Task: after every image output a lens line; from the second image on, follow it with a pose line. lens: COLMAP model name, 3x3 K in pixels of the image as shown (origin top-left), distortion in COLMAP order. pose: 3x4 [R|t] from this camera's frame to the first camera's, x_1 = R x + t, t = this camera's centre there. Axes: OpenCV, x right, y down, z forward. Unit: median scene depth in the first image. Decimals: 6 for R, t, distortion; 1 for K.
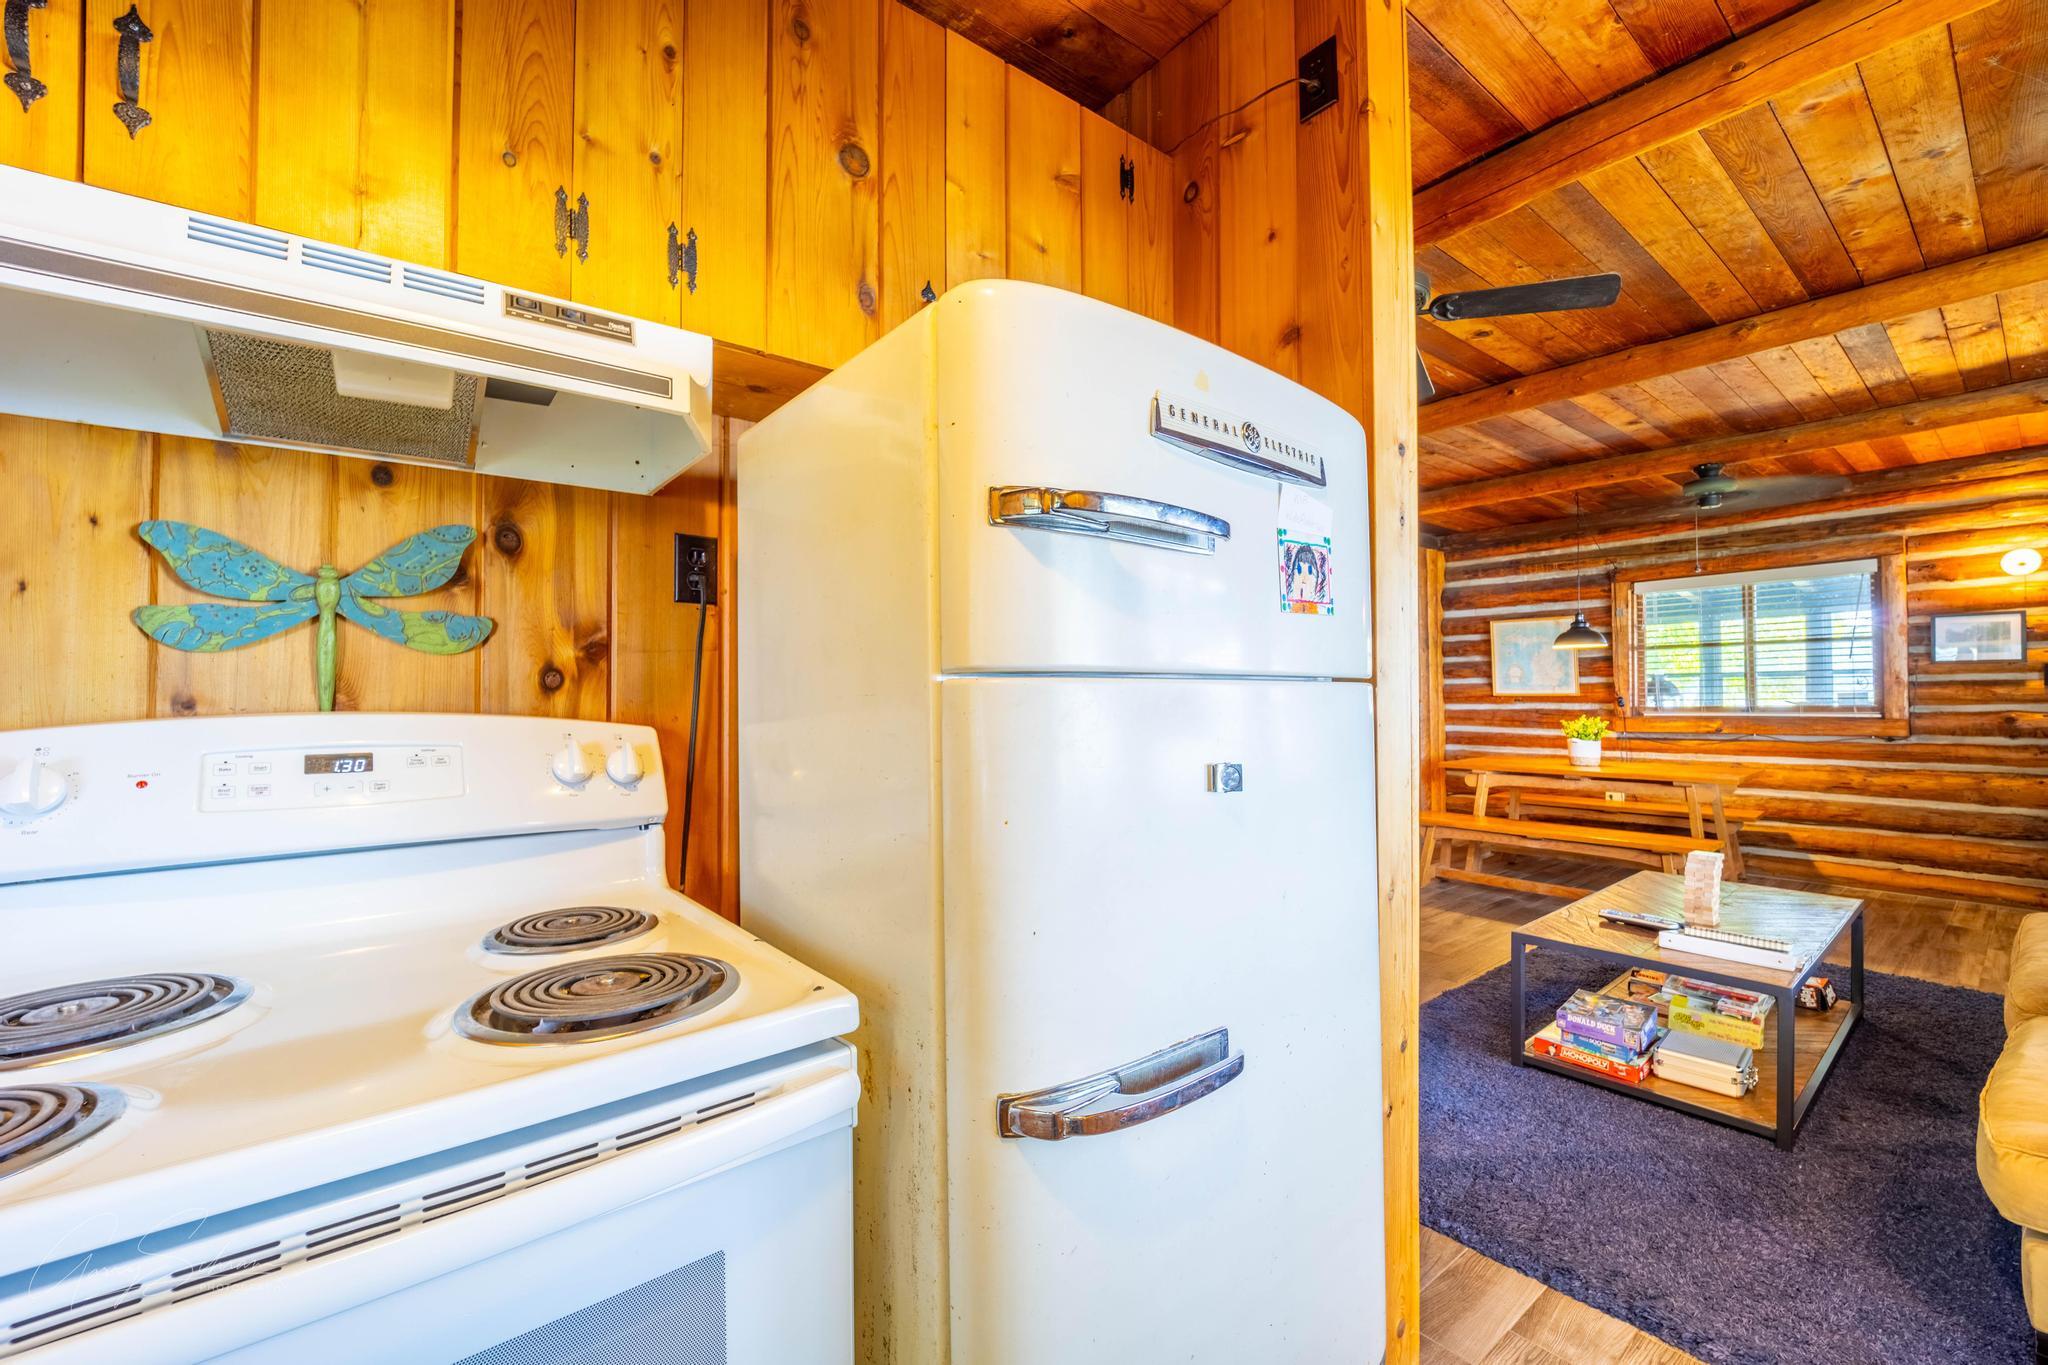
lens RADIAL K [[831.0, 0, 1008.6], [0, 831.0, 685.0], [0, 0, 1]] dist [-0.020655, -0.001356]
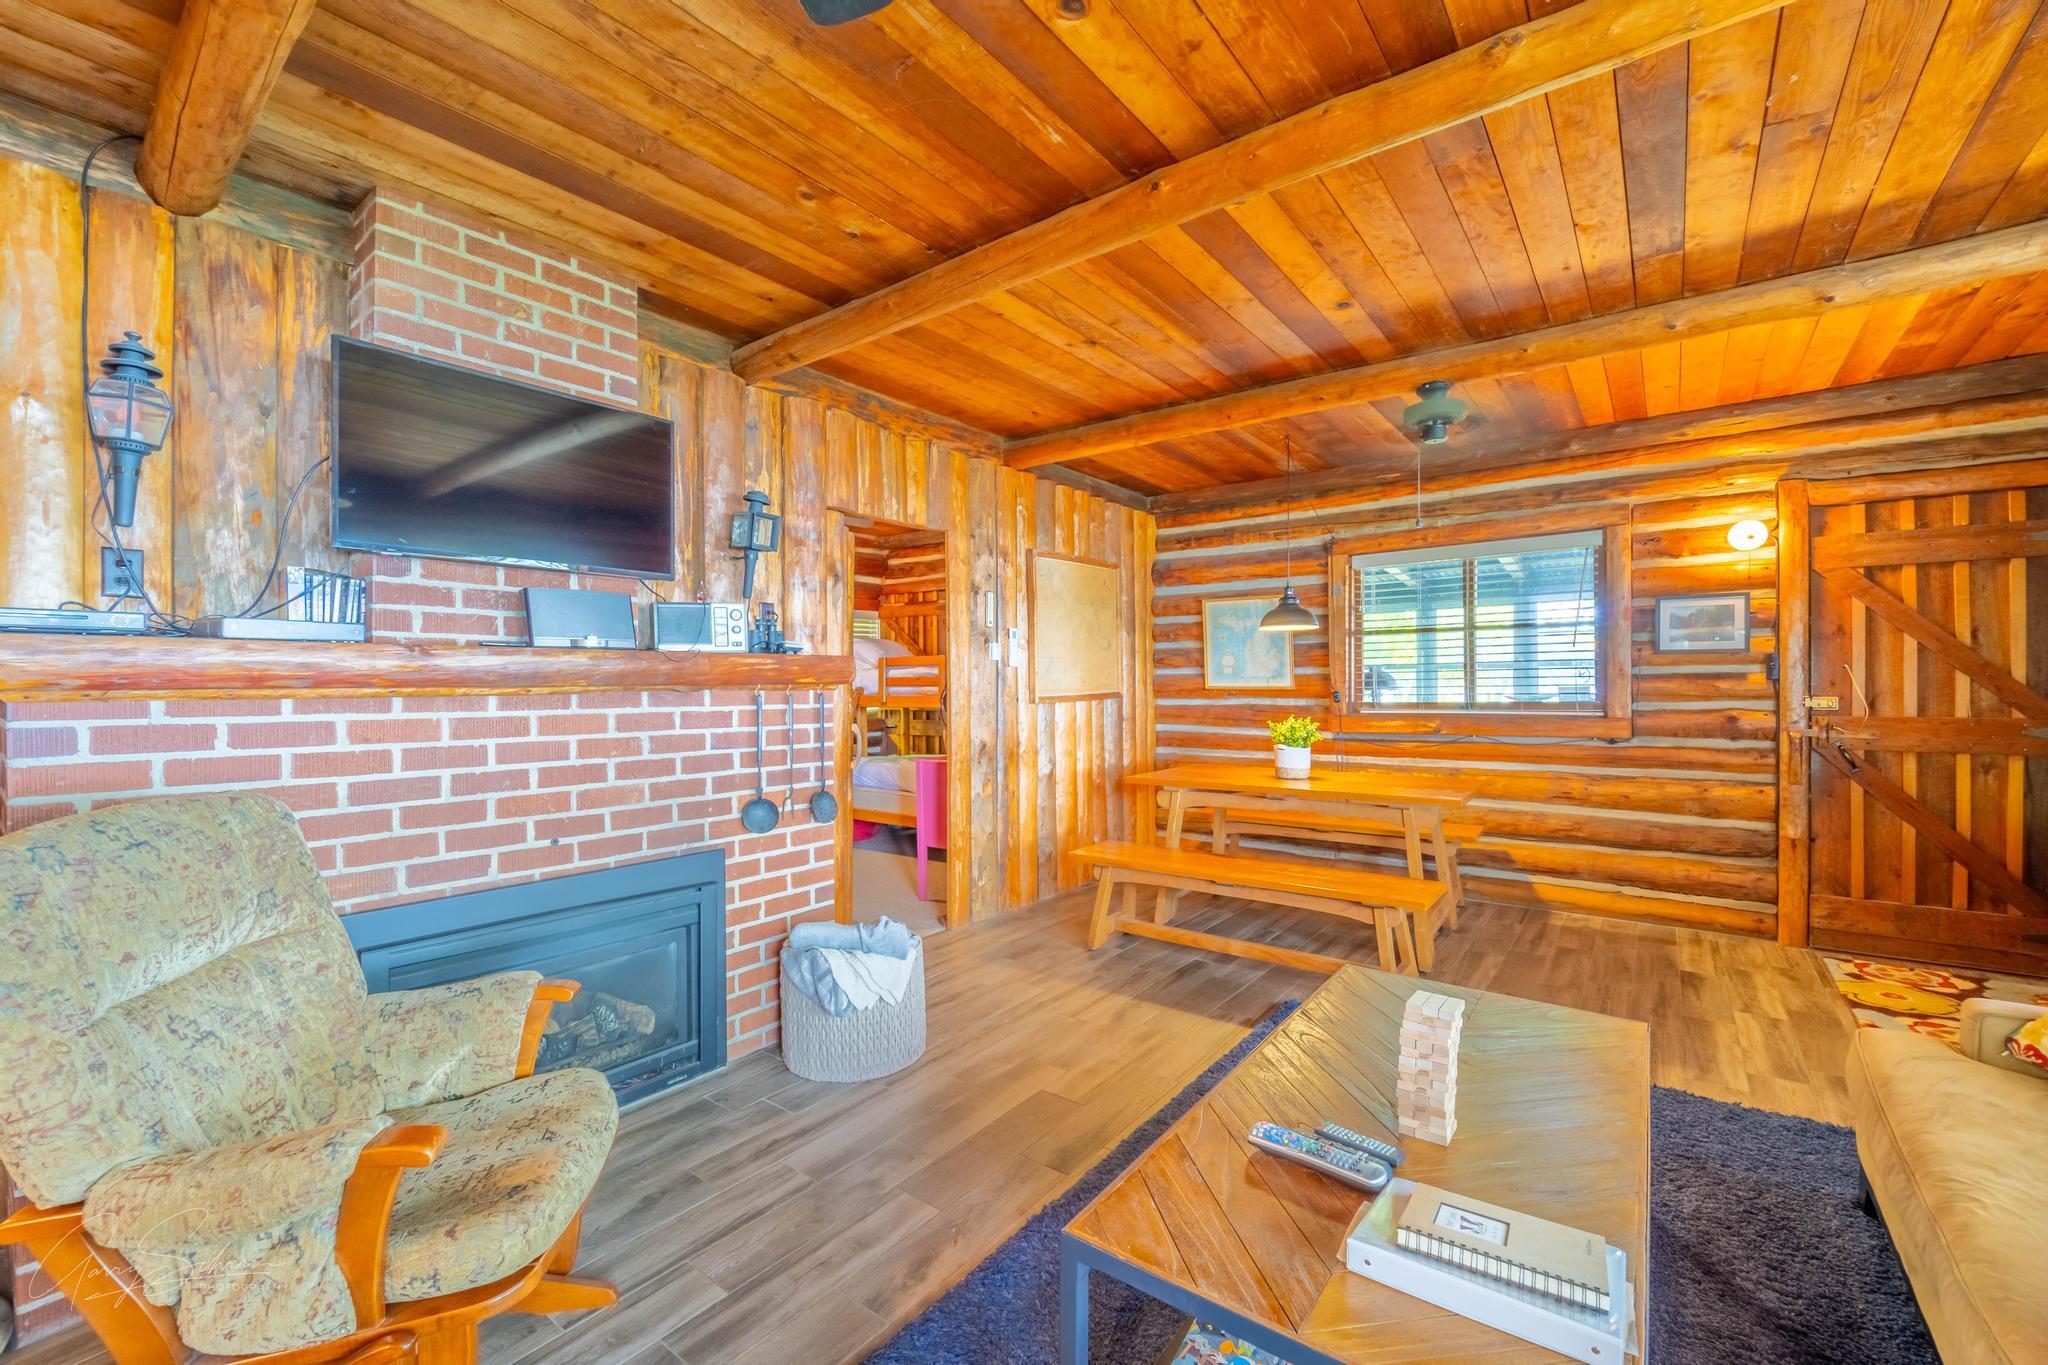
lens RADIAL K [[831.0, 0, 1019.0], [0, 831.0, 686.5], [0, 0, 1]] dist [-0.020655, -0.001356]
pose [[0.967396, -0.000214, 0.253270, 0.241576], [-0.003526, 0.999891, 0.014312, -0.001227], [-0.253246, -0.014739, 0.967290, 0.293085]]
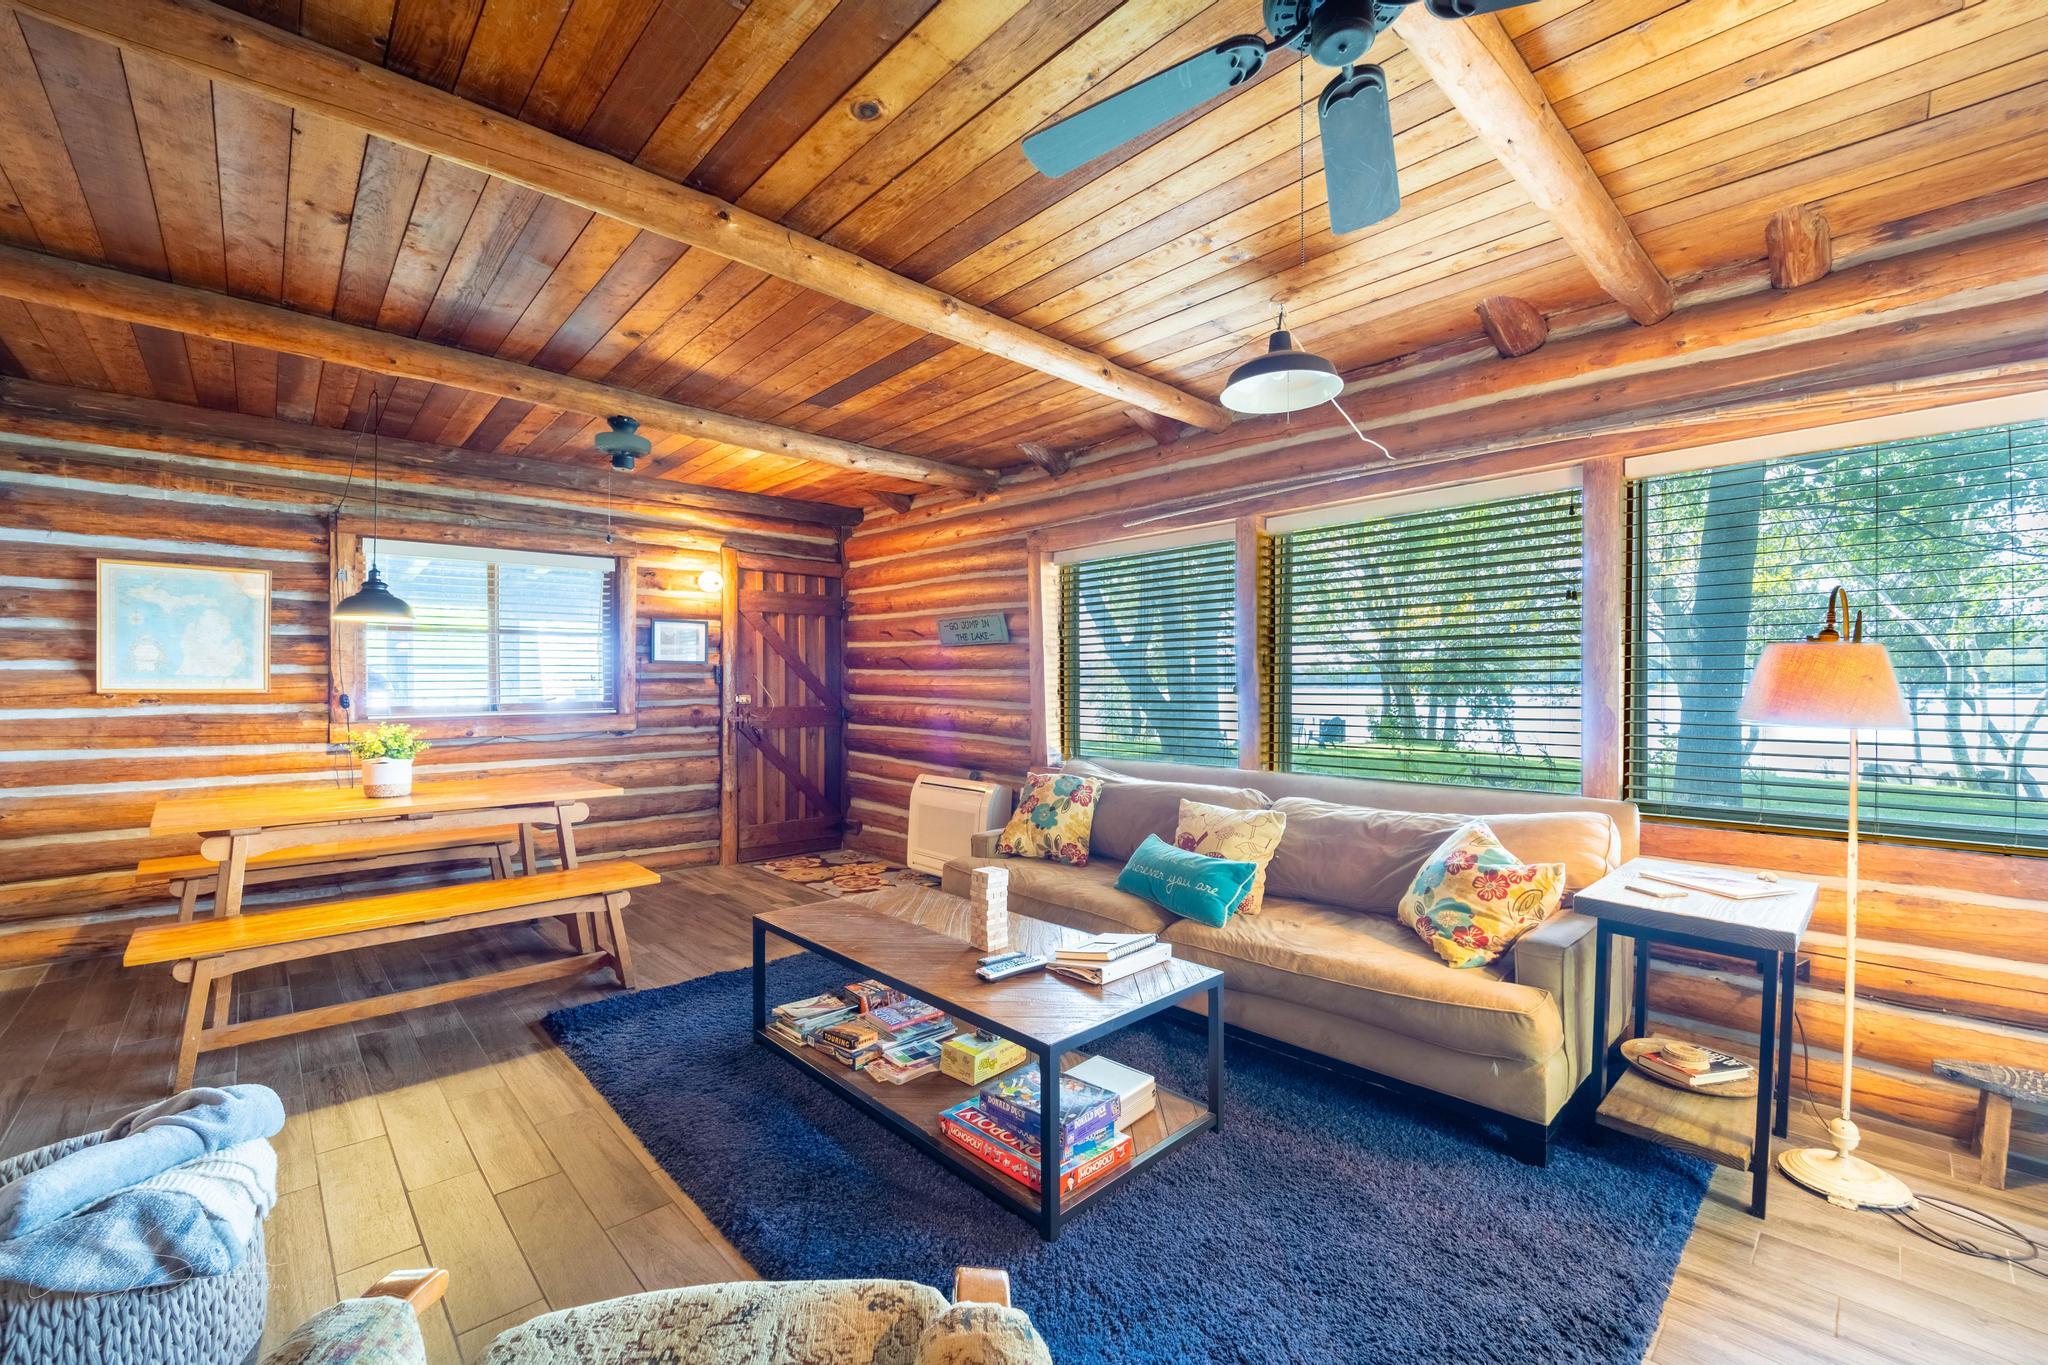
lens RADIAL K [[831.0, 0, 1031.5], [0, 831.0, 696.2], [0, 0, 1]] dist [-0.020655, -0.001356]
pose [[-0.116853, -0.010345, 0.993095, -0.031650], [-0.013886, 0.999865, 0.008782, 0.001932], [-0.993052, -0.012764, -0.116981, 0.554132]]
